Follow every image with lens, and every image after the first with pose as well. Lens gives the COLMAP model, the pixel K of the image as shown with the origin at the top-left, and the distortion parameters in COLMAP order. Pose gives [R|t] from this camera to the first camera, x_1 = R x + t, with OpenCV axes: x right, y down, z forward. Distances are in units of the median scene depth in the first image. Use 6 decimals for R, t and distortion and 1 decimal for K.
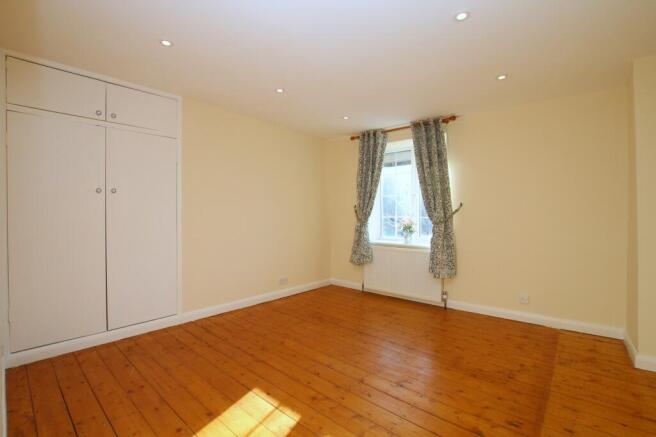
lens RADIAL K [[308.2, 0, 326.0], [0, 308.2, 216.6], [0, 0, 1]] dist [-0.029646, -0.000226]
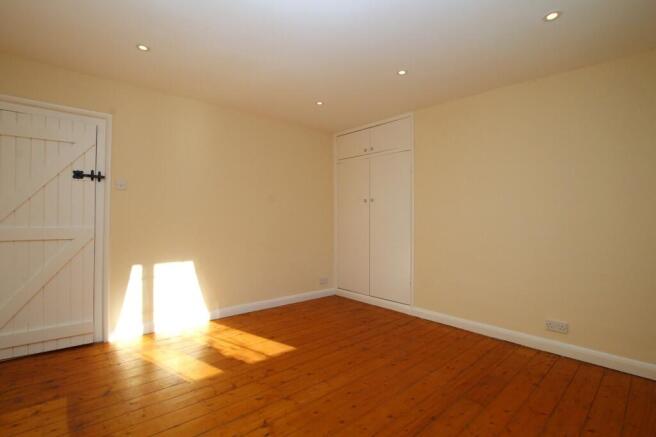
lens RADIAL K [[308.2, 0, 326.0], [0, 308.2, 216.6], [0, 0, 1]] dist [-0.029646, -0.000226]
pose [[-0.119746, -0.004833, -0.992793, 0.807528], [-0.022649, 0.999741, -0.002135, 0.002337], [0.992546, 0.022230, -0.119825, 0.979443]]
